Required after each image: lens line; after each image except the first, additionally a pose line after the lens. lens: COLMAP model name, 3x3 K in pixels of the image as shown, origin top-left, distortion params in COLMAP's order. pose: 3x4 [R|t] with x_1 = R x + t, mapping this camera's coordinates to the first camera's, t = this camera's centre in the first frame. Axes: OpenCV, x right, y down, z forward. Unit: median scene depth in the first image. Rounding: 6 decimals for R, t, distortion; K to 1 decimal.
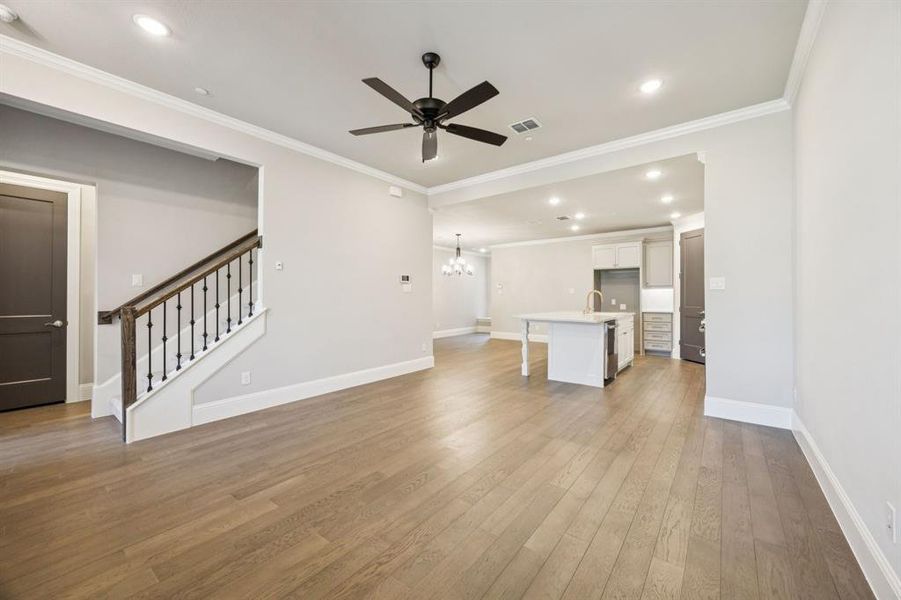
lens RADIAL K [[344.9, 0, 453.3], [0, 344.9, 294.0], [0, 0, 1]] dist [-0.005220, 0.001282]
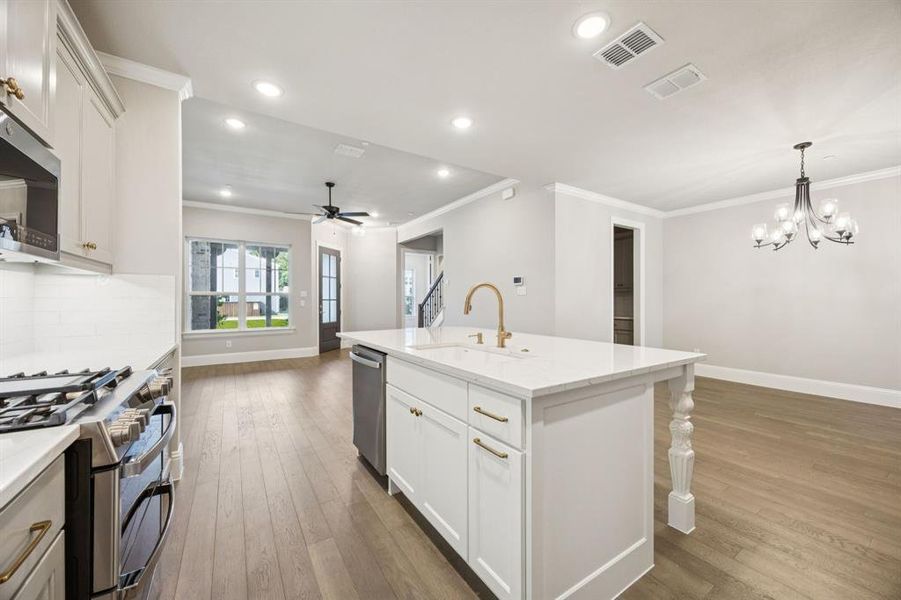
lens RADIAL K [[344.9, 0, 467.0], [0, 344.9, 300.6], [0, 0, 1]] dist [-0.005220, 0.001282]
pose [[-0.295918, 0.003854, -0.955206, 1.119326], [0.009987, 0.999950, 0.000940, 0.010987], [0.955161, -0.009261, -0.295942, 1.611787]]
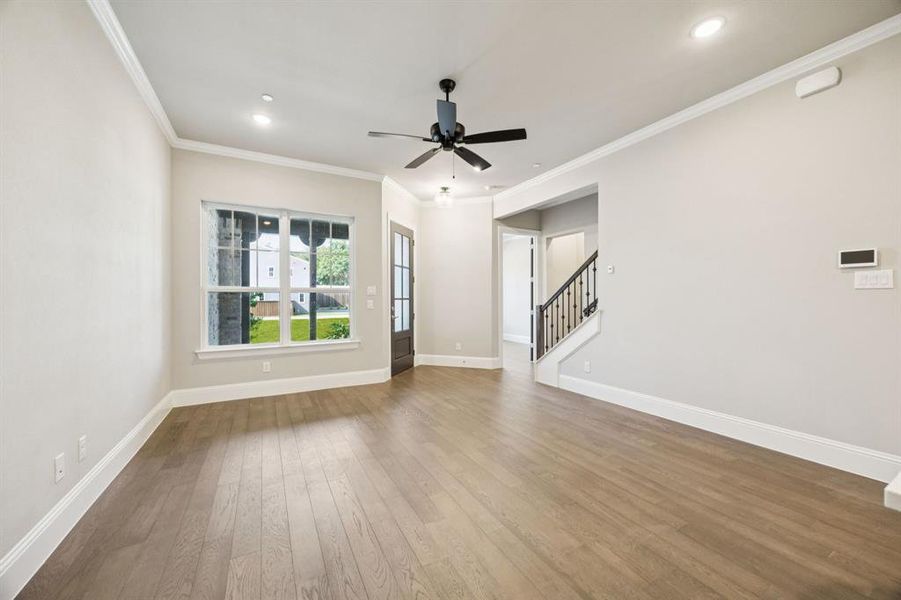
lens RADIAL K [[344.9, 0, 462.5], [0, 344.9, 299.8], [0, 0, 1]] dist [-0.005220, 0.001282]
pose [[-0.368868, 0.003242, -0.929476, 0.638402], [0.008036, 0.999968, 0.000299, 0.005721], [0.929447, -0.007359, -0.368882, 0.975723]]
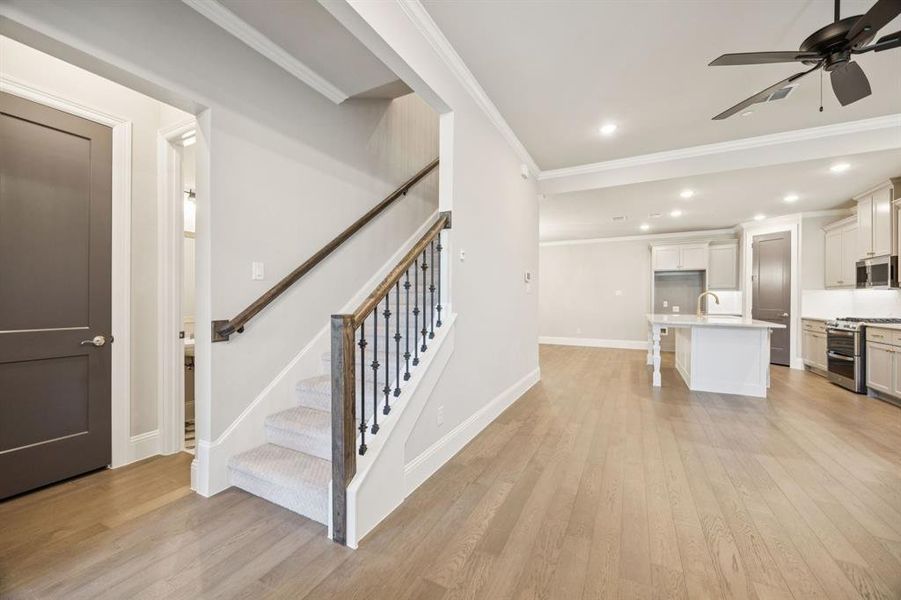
lens RADIAL K [[344.9, 0, 455.5], [0, 344.9, 297.4], [0, 0, 1]] dist [-0.005220, 0.001282]
pose [[0.982798, 0.003968, 0.184641, -0.655207], [-0.004945, 0.999976, 0.004830, 0.003793], [-0.184618, -0.005660, 0.982794, 0.293341]]
